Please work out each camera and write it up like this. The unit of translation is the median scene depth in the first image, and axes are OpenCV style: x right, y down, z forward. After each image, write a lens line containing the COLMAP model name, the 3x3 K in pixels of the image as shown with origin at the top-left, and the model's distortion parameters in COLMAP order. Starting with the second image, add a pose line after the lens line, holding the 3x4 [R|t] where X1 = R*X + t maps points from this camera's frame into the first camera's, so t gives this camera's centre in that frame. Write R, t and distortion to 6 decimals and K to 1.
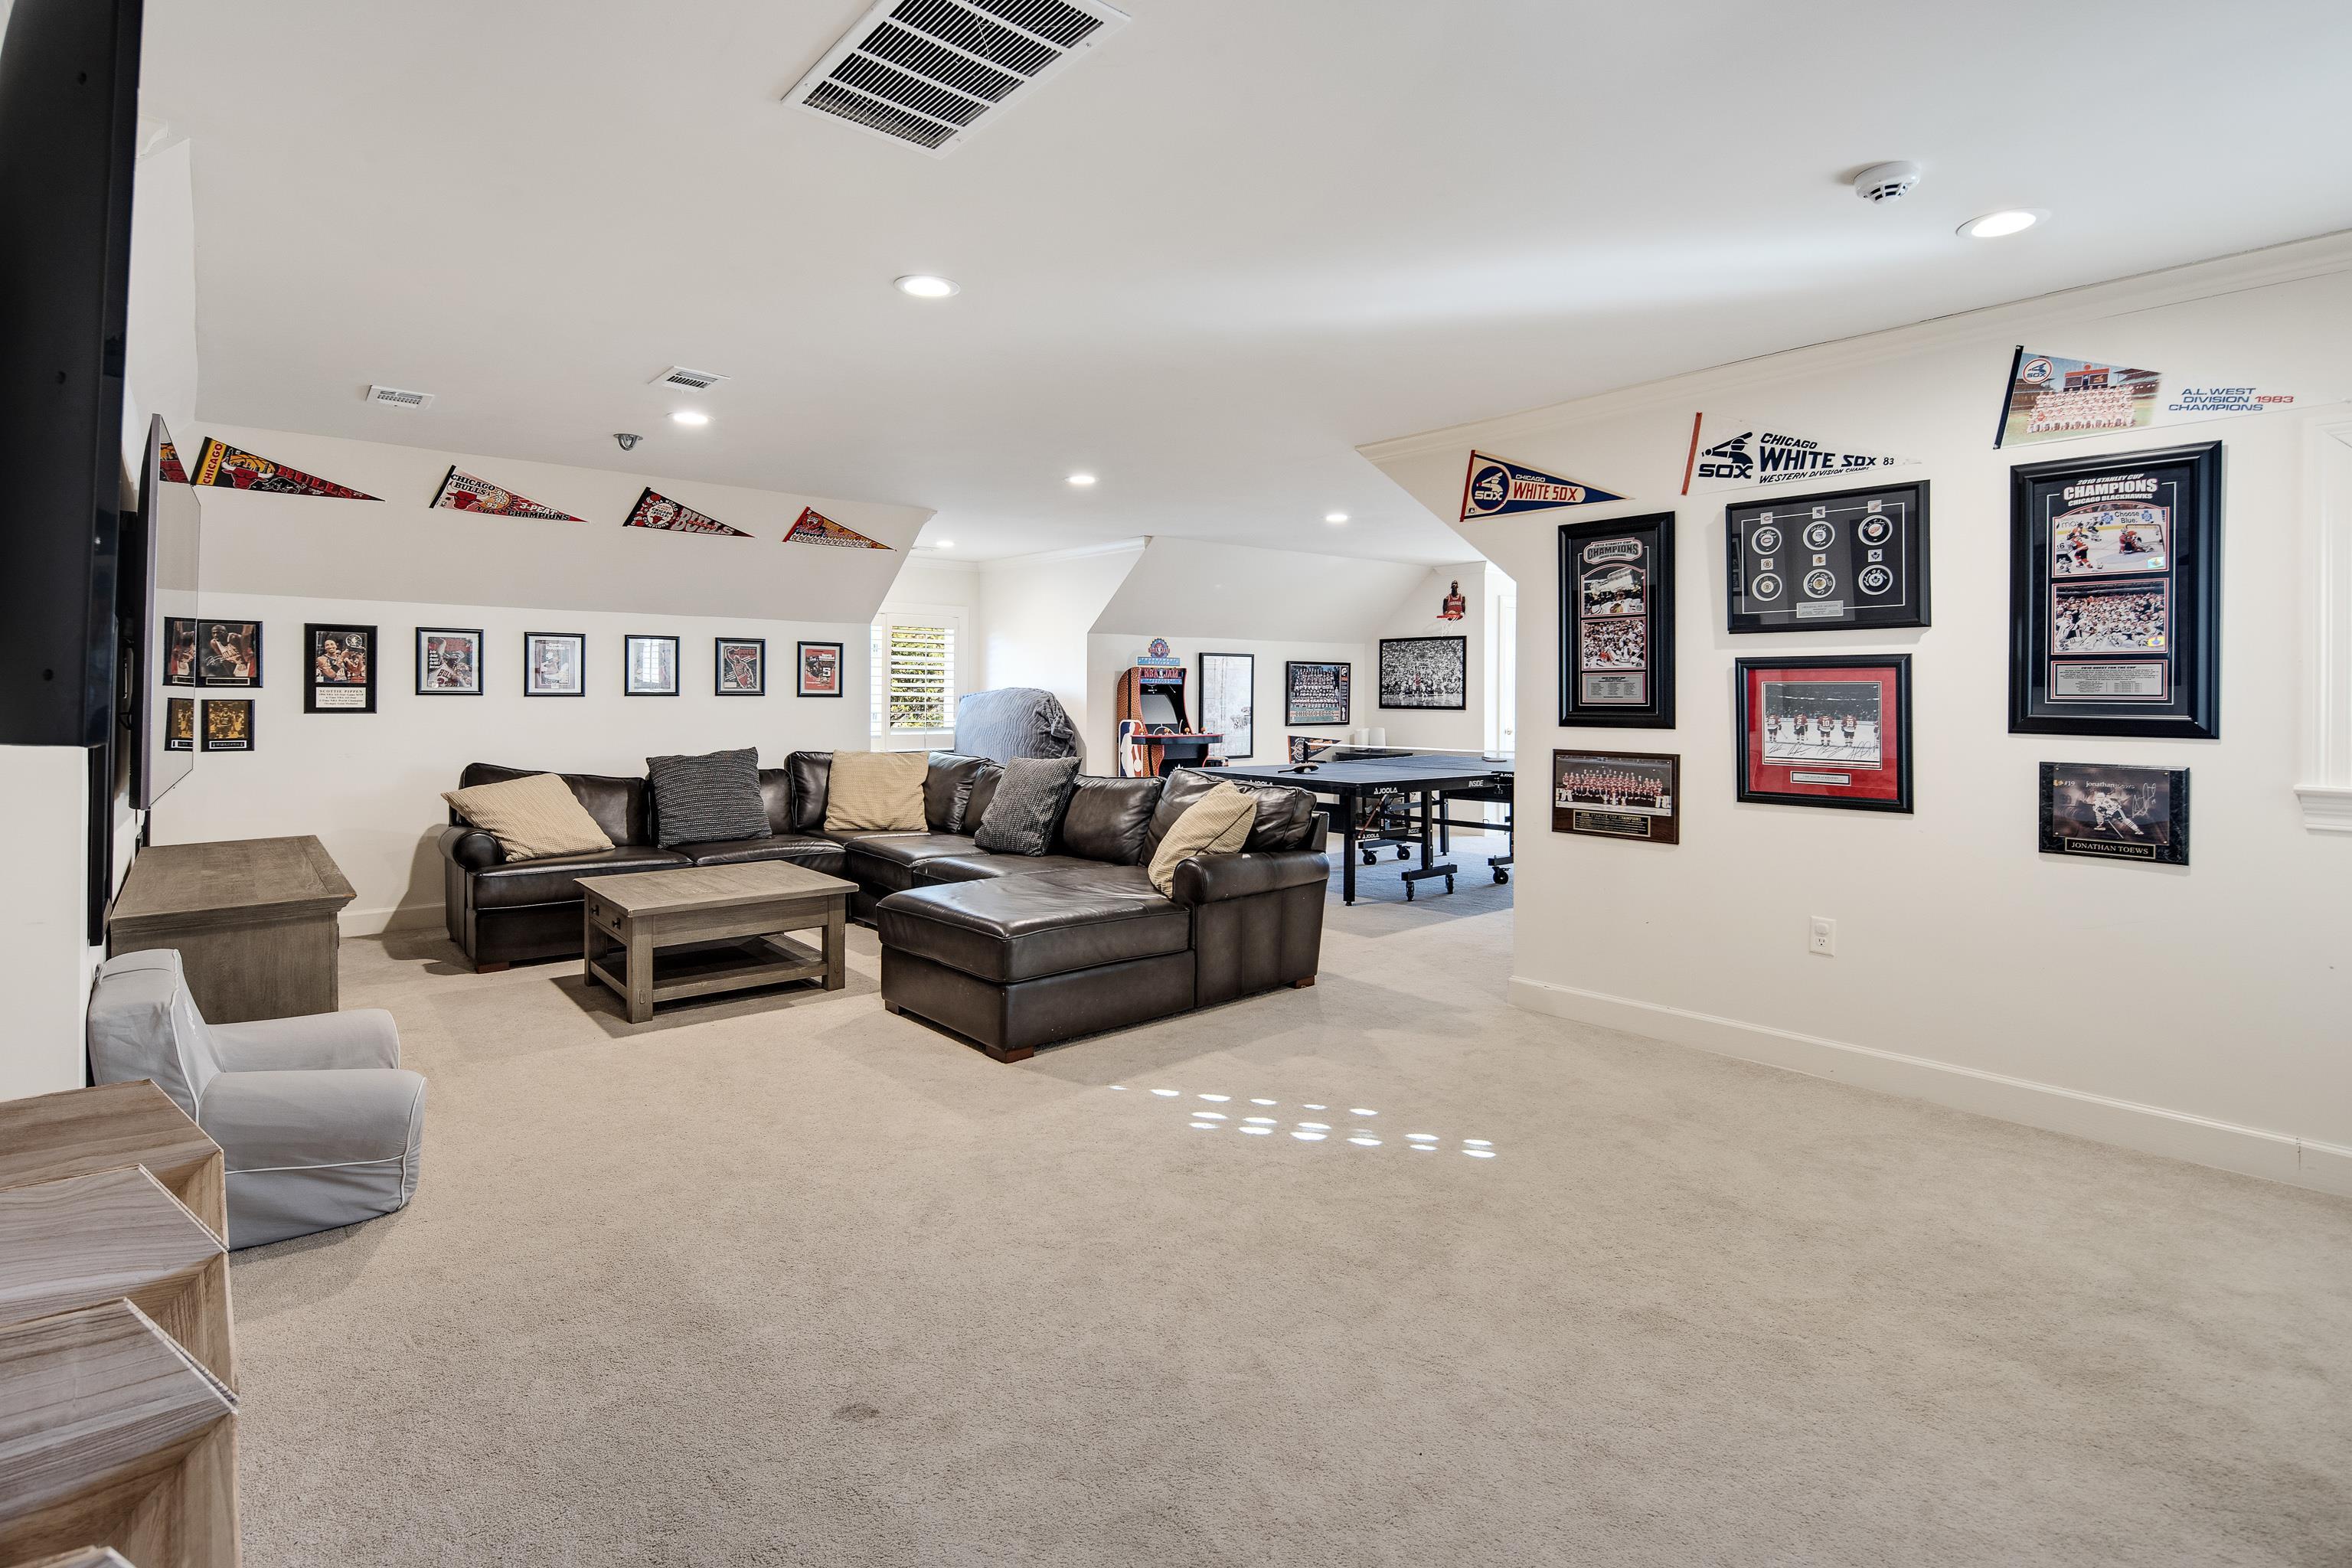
lens RADIAL K [[1135.0, 0, 1131.9], [0, 1135.0, 691.0], [0, 0, 1]] dist [-0.002322, -0.000578]
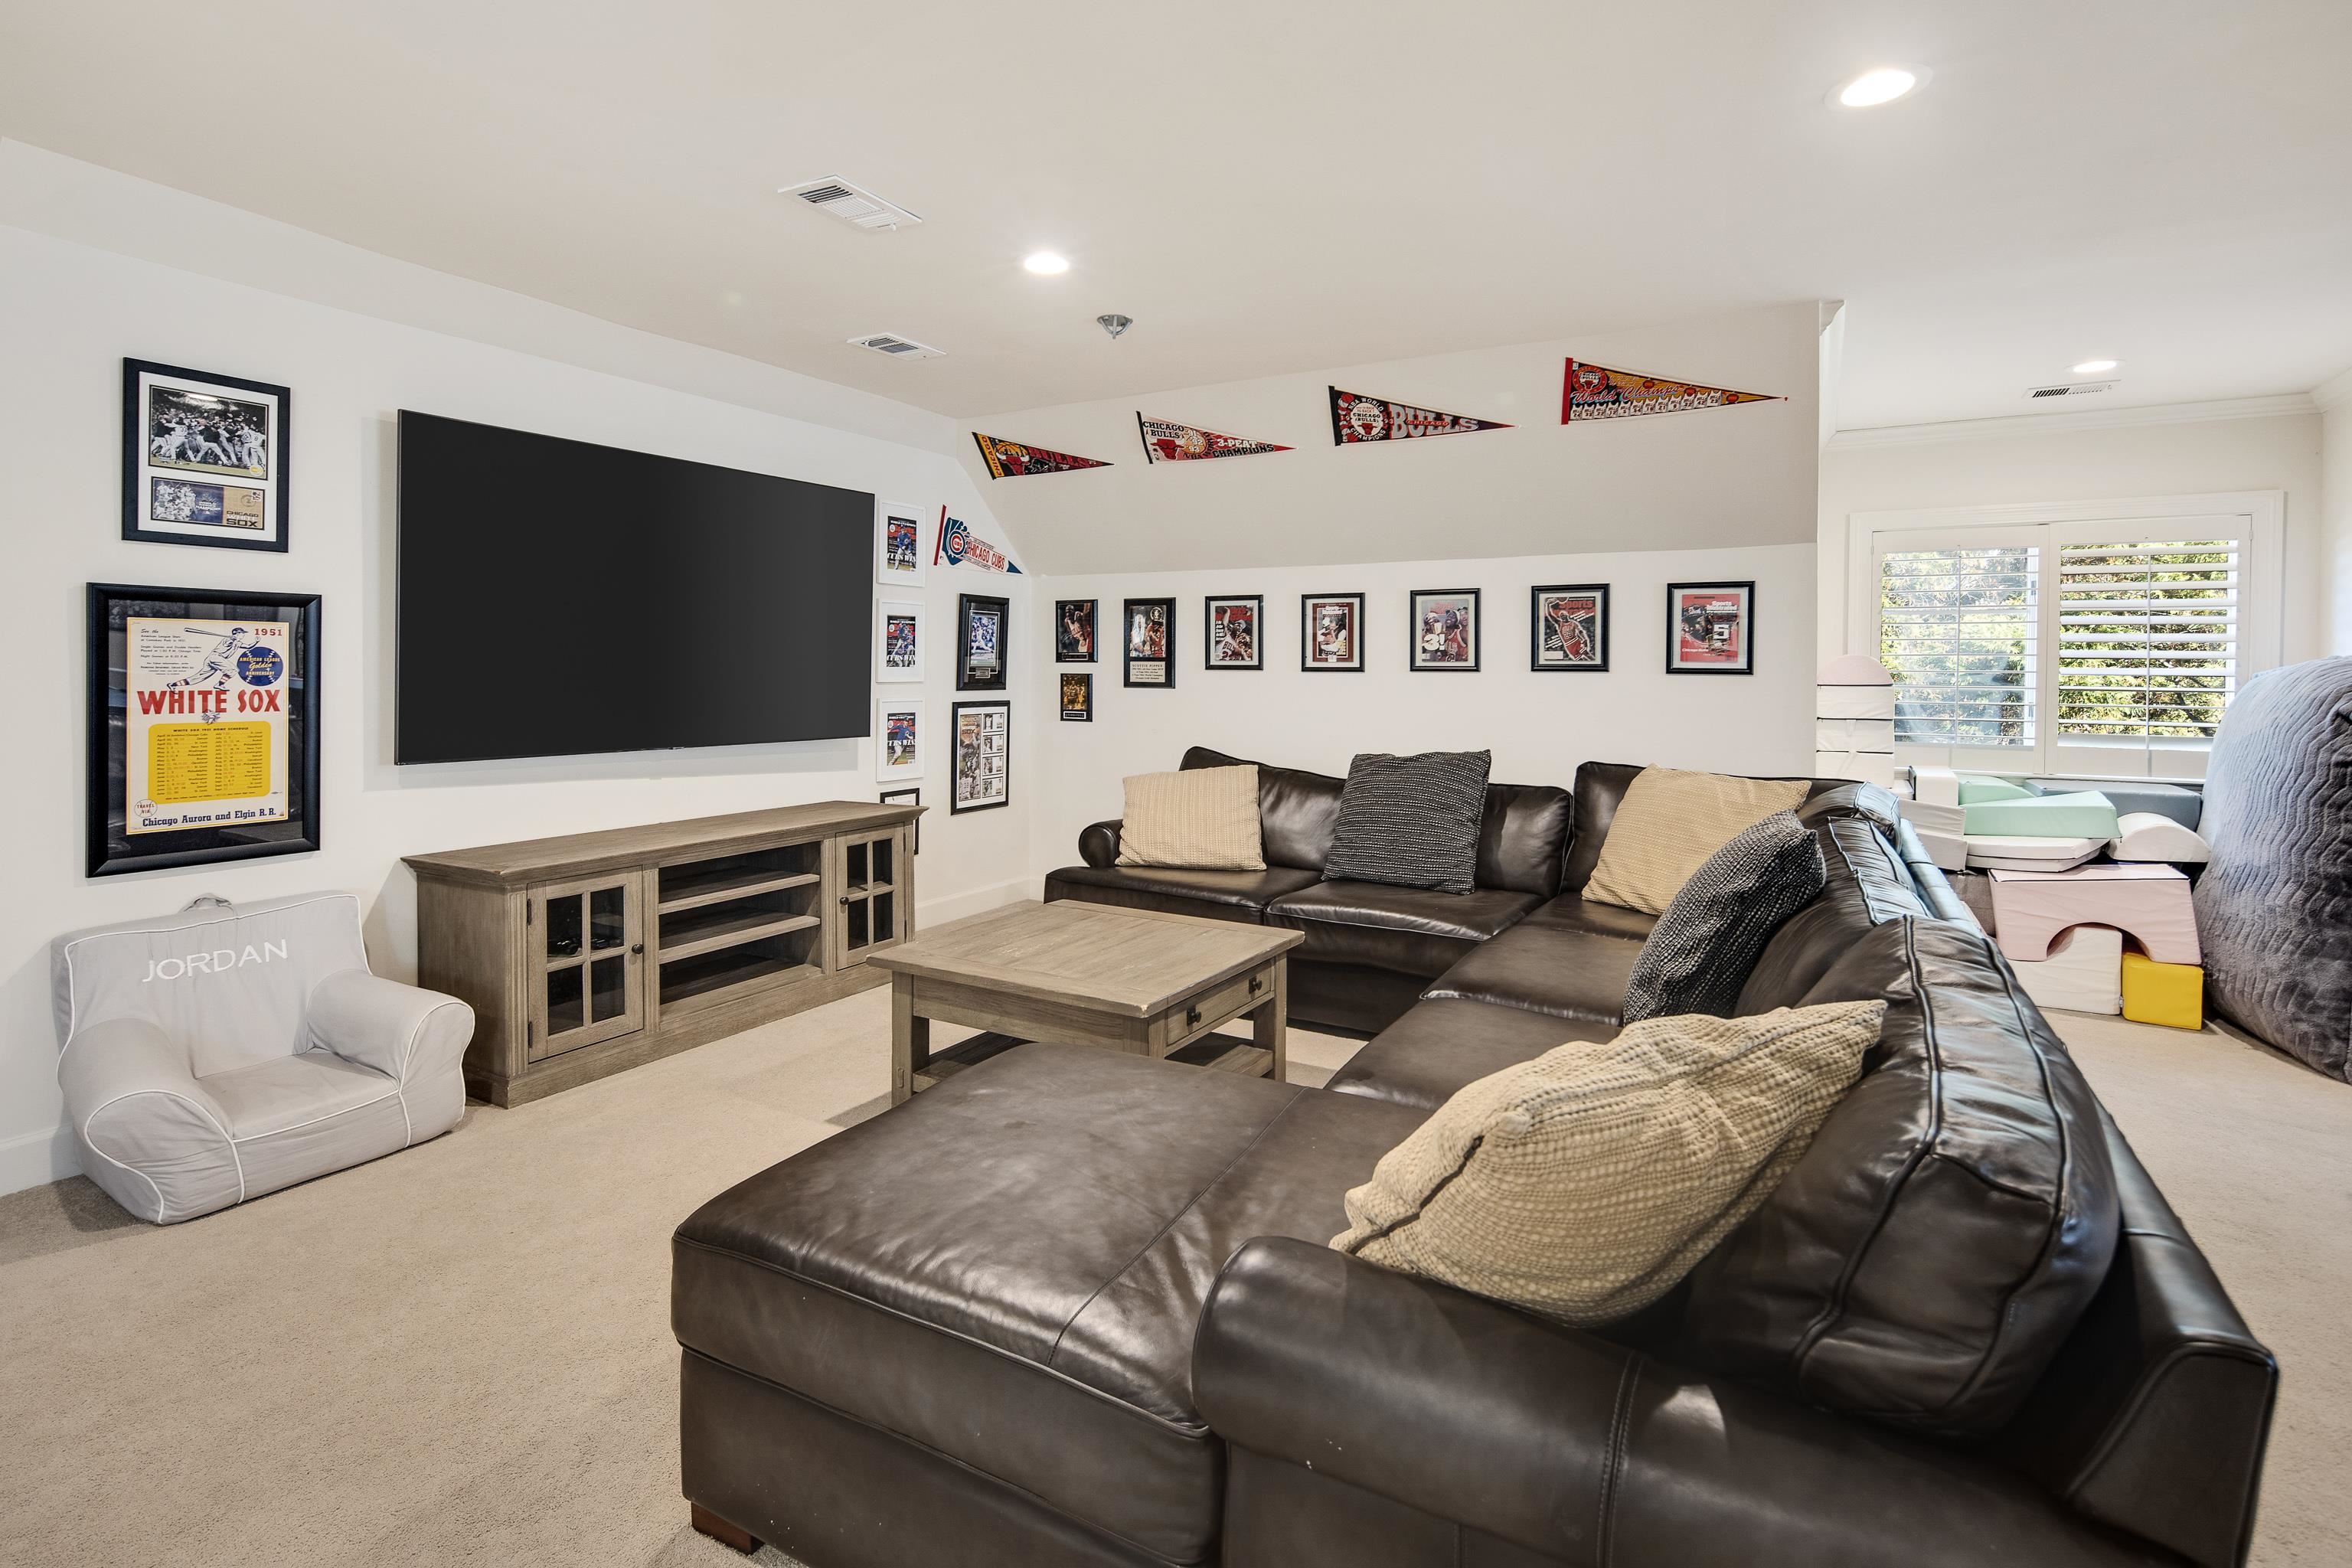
lens RADIAL K [[1135.0, 0, 1158.2], [0, 1135.0, 690.2], [0, 0, 1]] dist [-0.002322, -0.000578]
pose [[0.355083, 0.016501, -0.934689, 0.223157], [0.000507, 0.999841, 0.017844, 0.003783], [0.934835, -0.006810, 0.355018, 0.633602]]
